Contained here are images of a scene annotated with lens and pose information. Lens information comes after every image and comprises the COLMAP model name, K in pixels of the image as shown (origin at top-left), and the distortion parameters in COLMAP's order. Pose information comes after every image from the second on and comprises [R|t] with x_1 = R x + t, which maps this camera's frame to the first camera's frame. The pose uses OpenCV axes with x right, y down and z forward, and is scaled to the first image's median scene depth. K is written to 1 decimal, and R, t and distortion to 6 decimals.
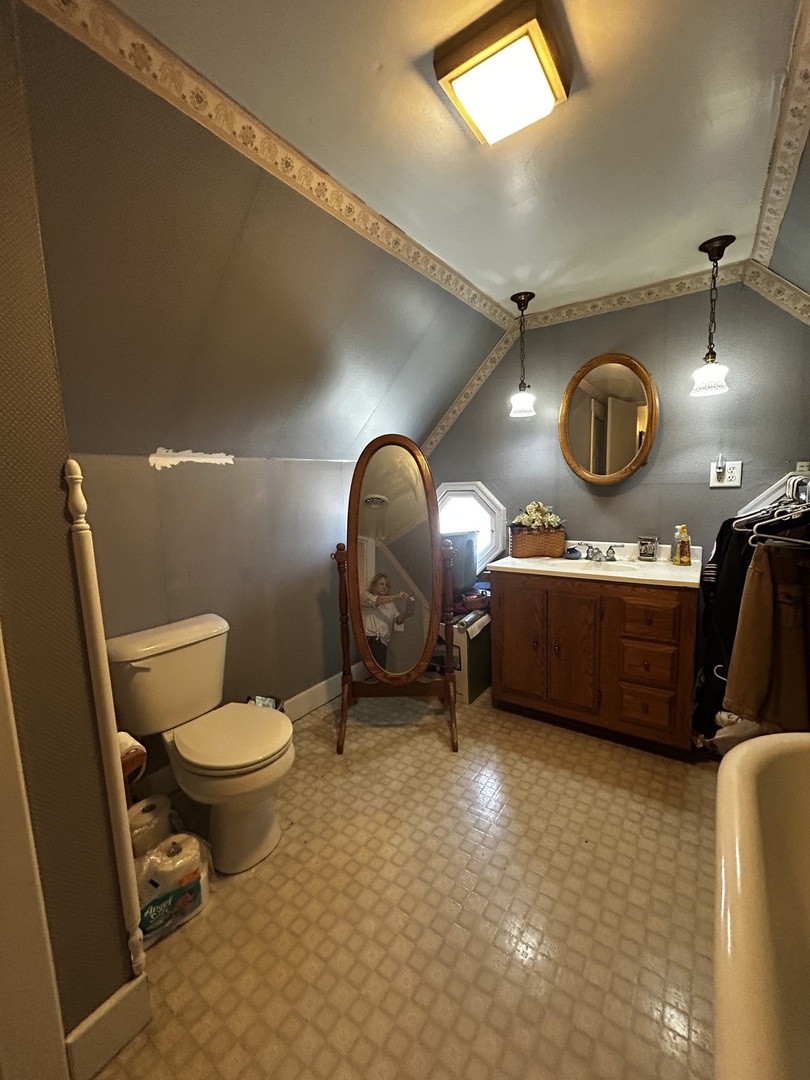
lens RADIAL K [[434.3, 0, 404.7], [0, 434.3, 537.5], [0, 0, 1]] dist [-0.000236, 0.000153]
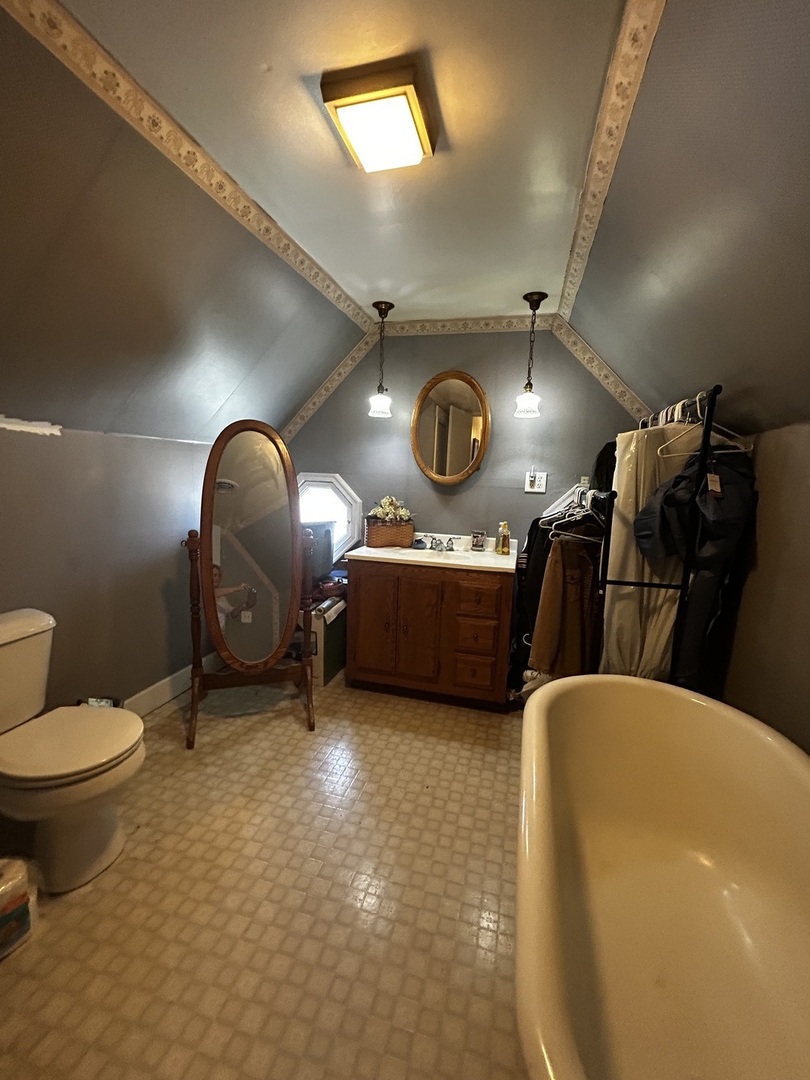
lens RADIAL K [[434.3, 0, 404.7], [0, 434.3, 537.5], [0, 0, 1]] dist [-0.000236, 0.000153]
pose [[0.939751, 0.018098, 0.341380, -0.041948], [-0.026006, 0.999489, 0.018601, 0.000116], [-0.340869, -0.026359, 0.939741, -0.054262]]
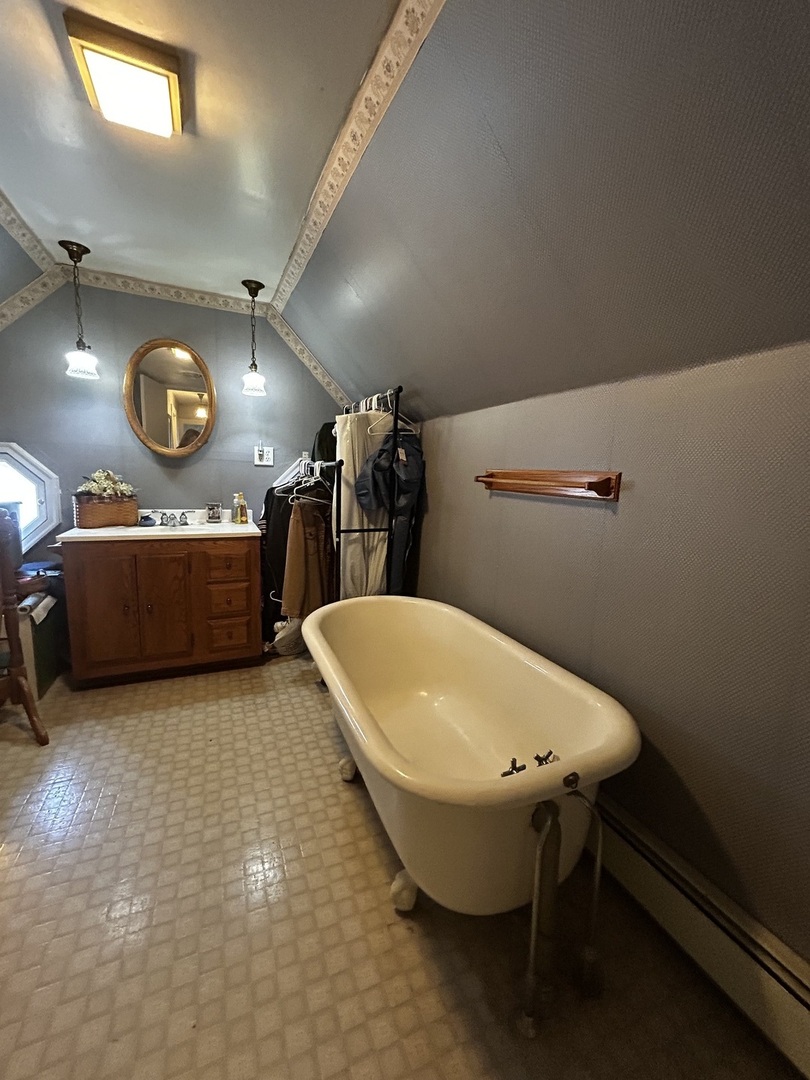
lens RADIAL K [[434.3, 0, 404.7], [0, 434.3, 537.5], [0, 0, 1]] dist [-0.000236, 0.000153]
pose [[0.515702, -0.077427, 0.853262, -0.240293], [0.046608, 0.996969, 0.062298, 0.049783], [-0.855499, 0.007642, 0.517748, -0.099187]]
